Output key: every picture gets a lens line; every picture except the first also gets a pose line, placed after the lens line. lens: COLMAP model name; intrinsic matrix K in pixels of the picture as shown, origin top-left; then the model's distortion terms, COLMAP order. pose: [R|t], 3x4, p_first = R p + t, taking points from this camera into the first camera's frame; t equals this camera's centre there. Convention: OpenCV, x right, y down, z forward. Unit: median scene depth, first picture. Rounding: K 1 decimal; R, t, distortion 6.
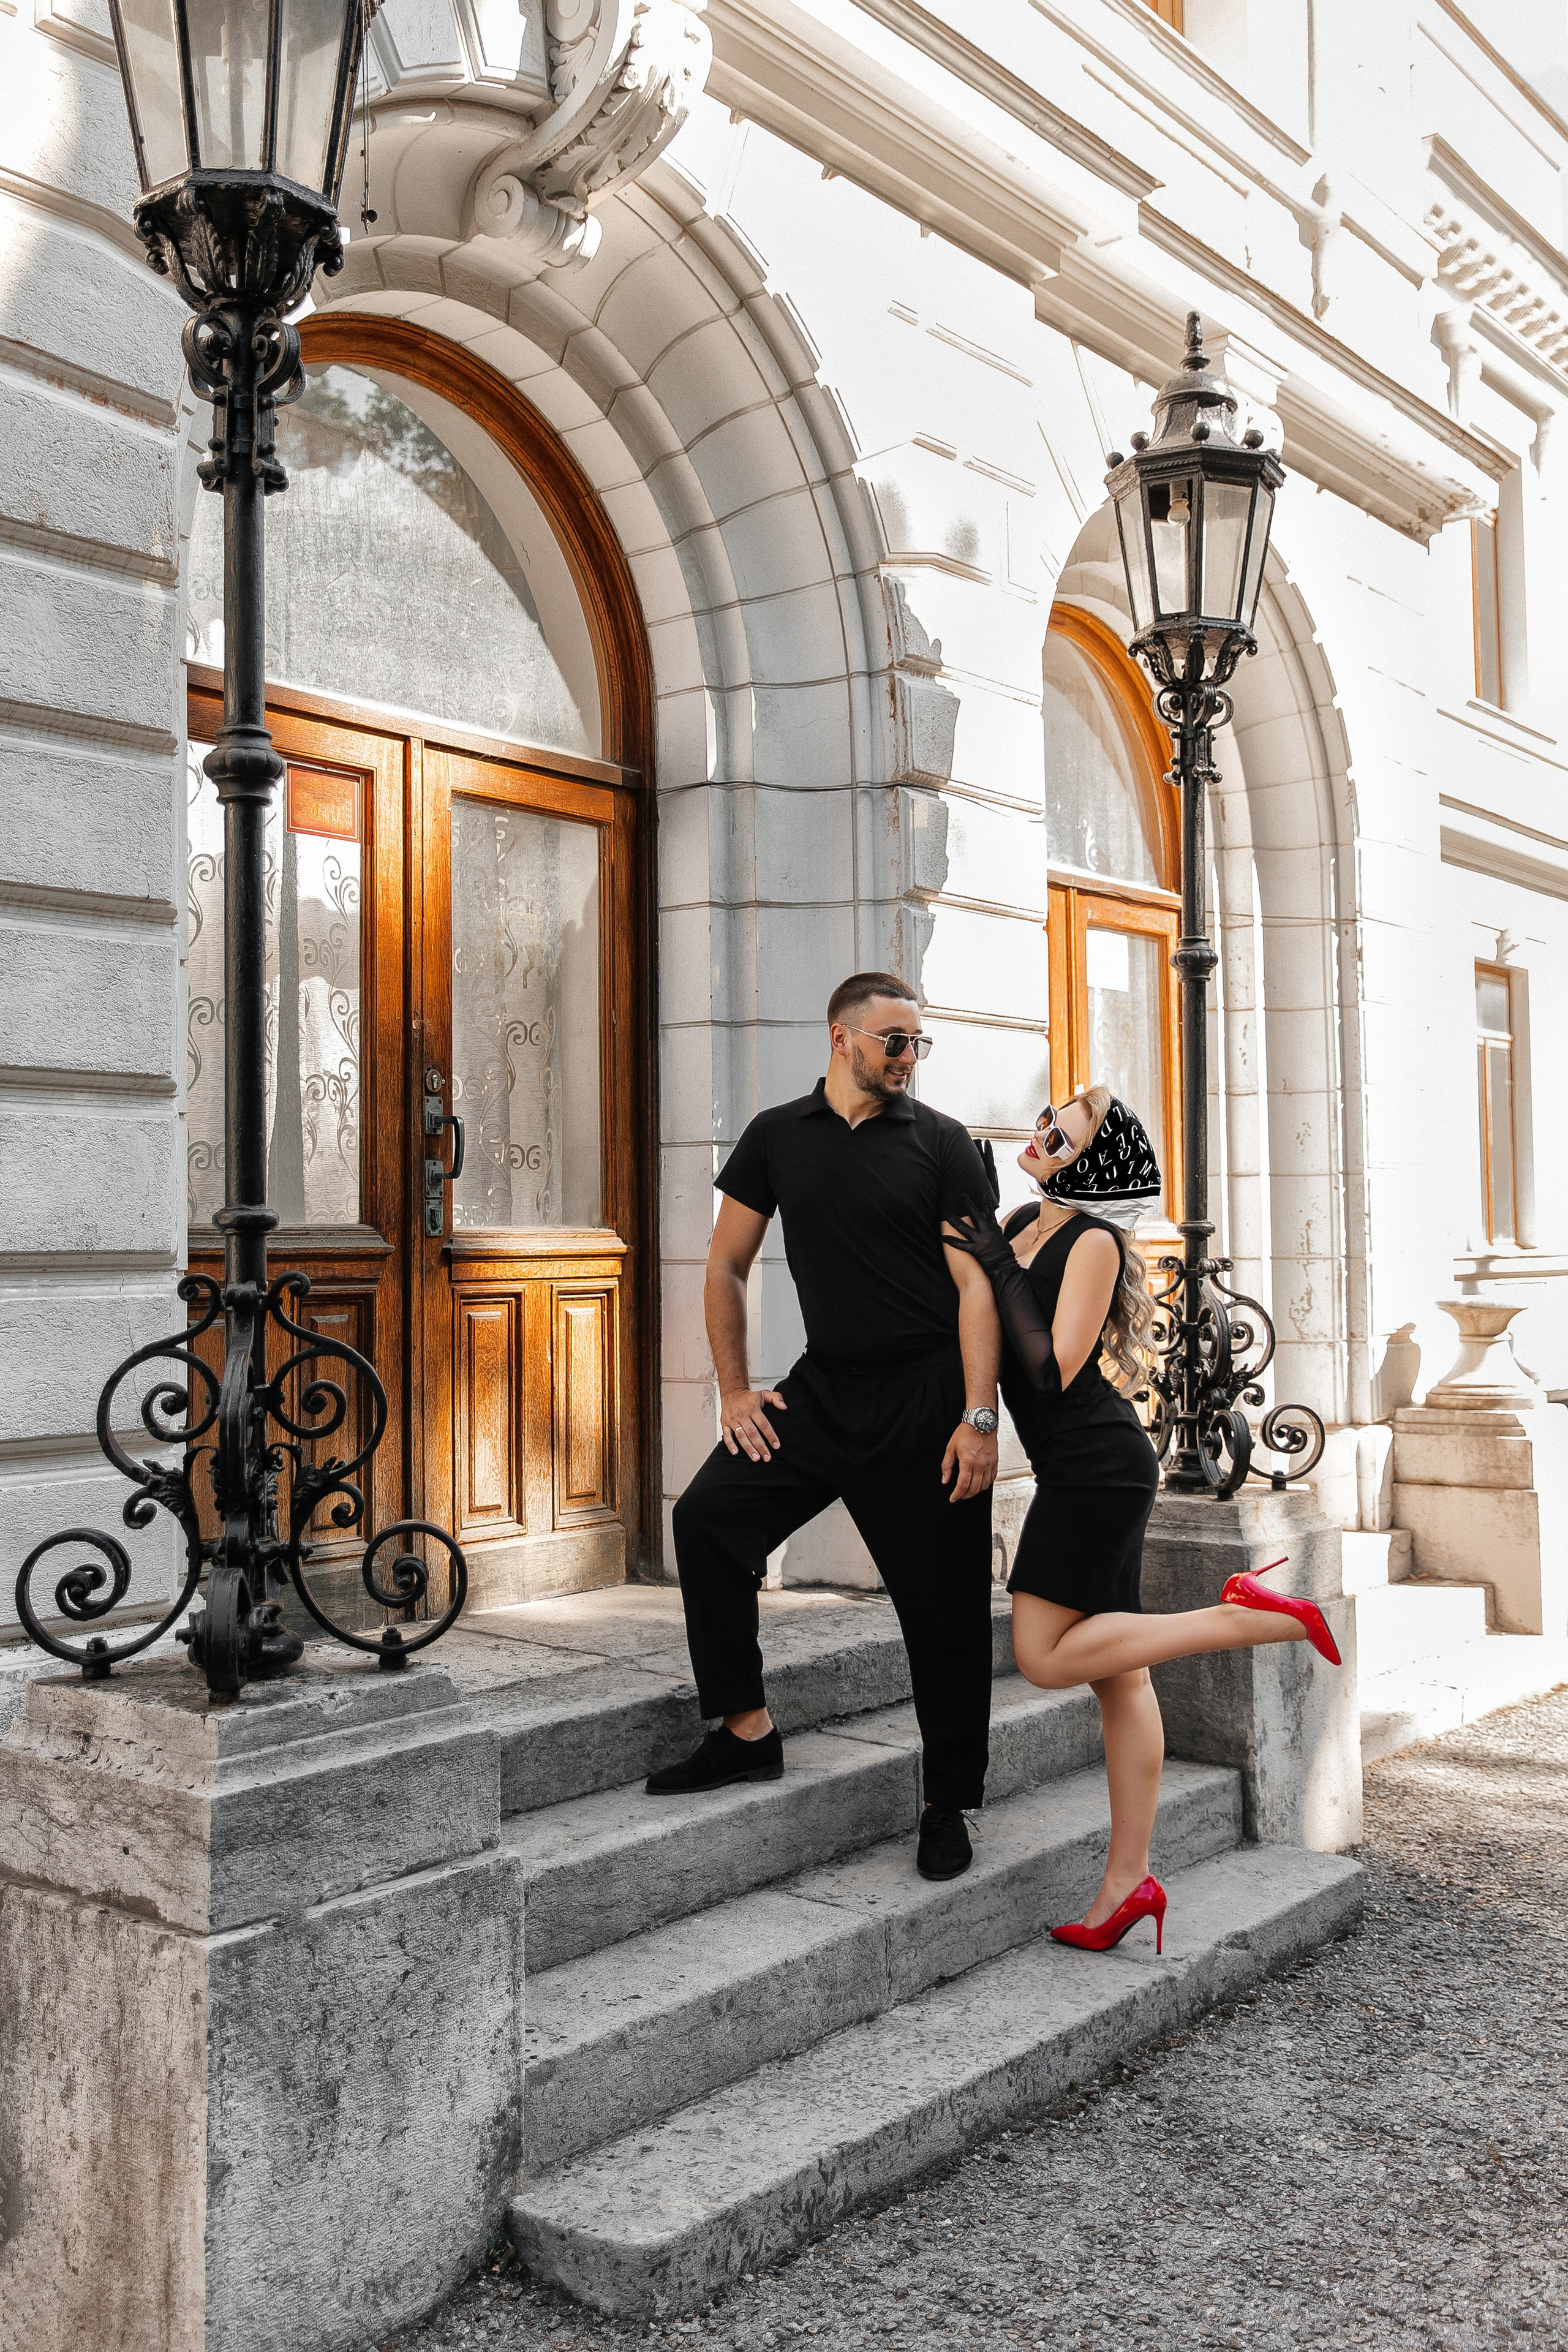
lens RADIAL K [[2174.8, 0, 789.5], [0, 2174.8, 1153.9], [0, 0, 1]] dist [0.008902, 0.000000]
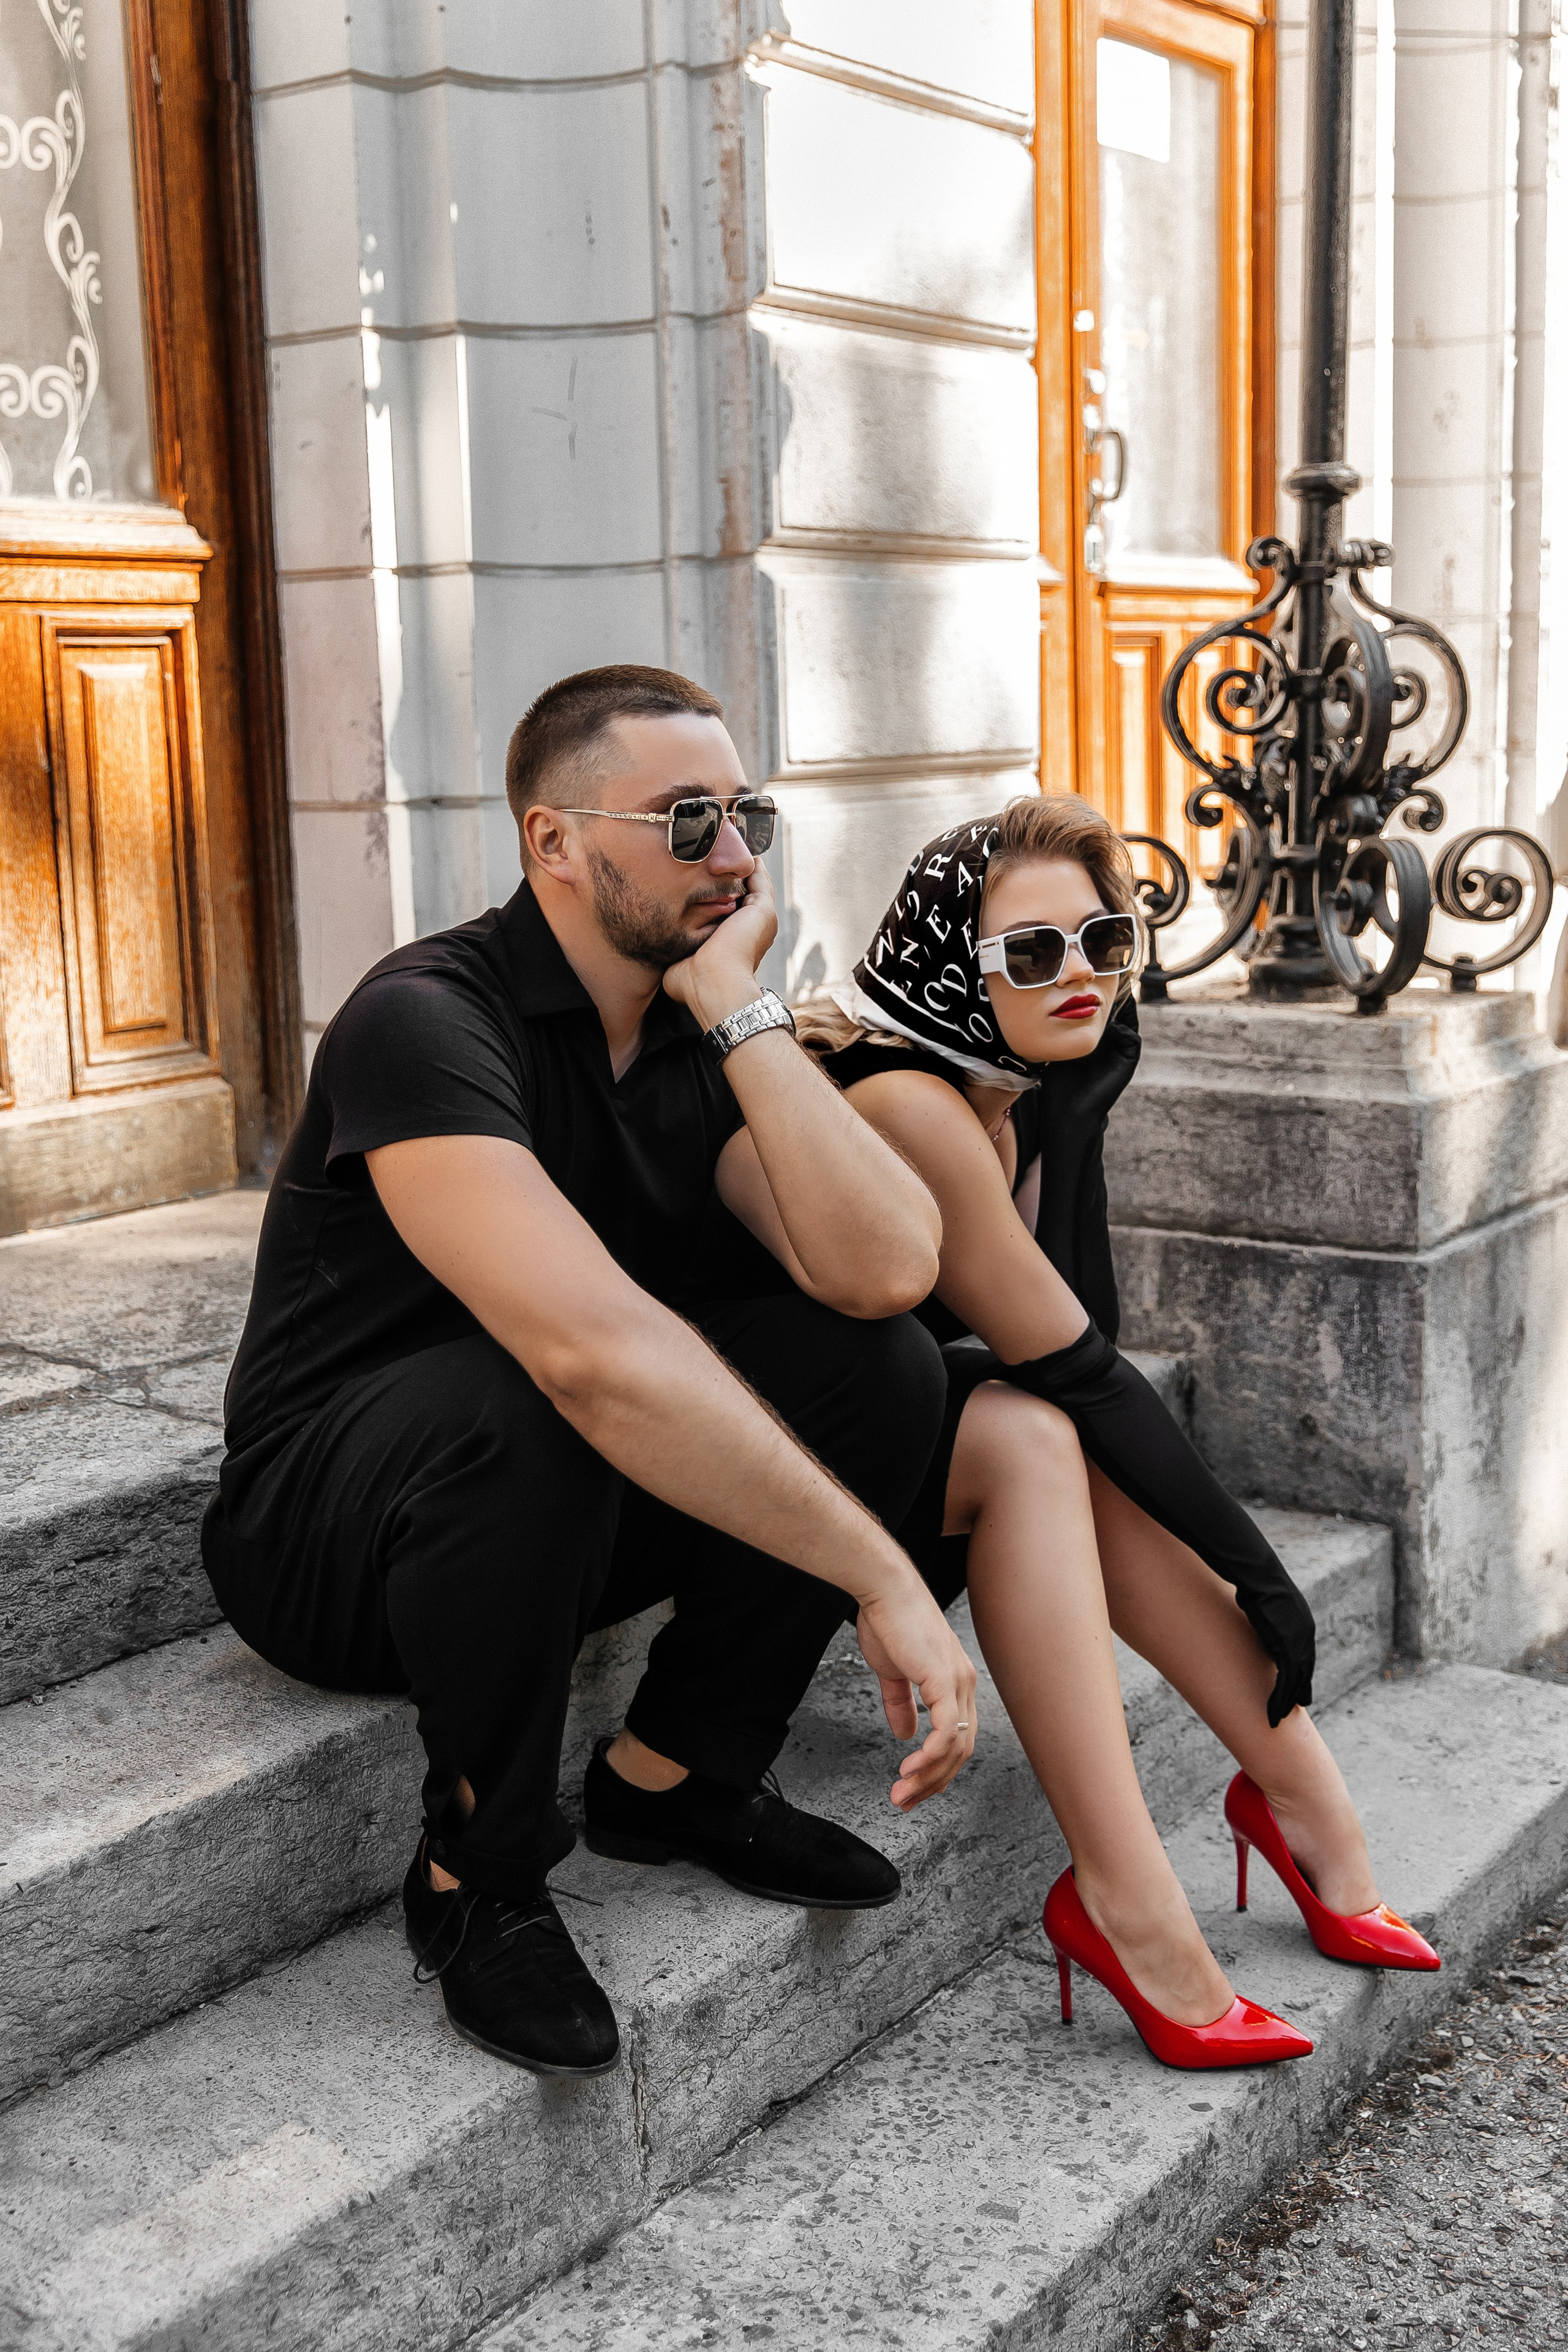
lens RADIAL K [[2578.7, 0, 773.0], [0, 2578.7, 1169.8], [0, 0, 1]] dist [0.005613, 0.000000]
pose [[0.999665, -0.019868, 0.016598, 0.048194], [0.015773, 0.975802, 0.218084, 0.059423], [-0.020529, -0.217749, 0.975789, 0.396911]]
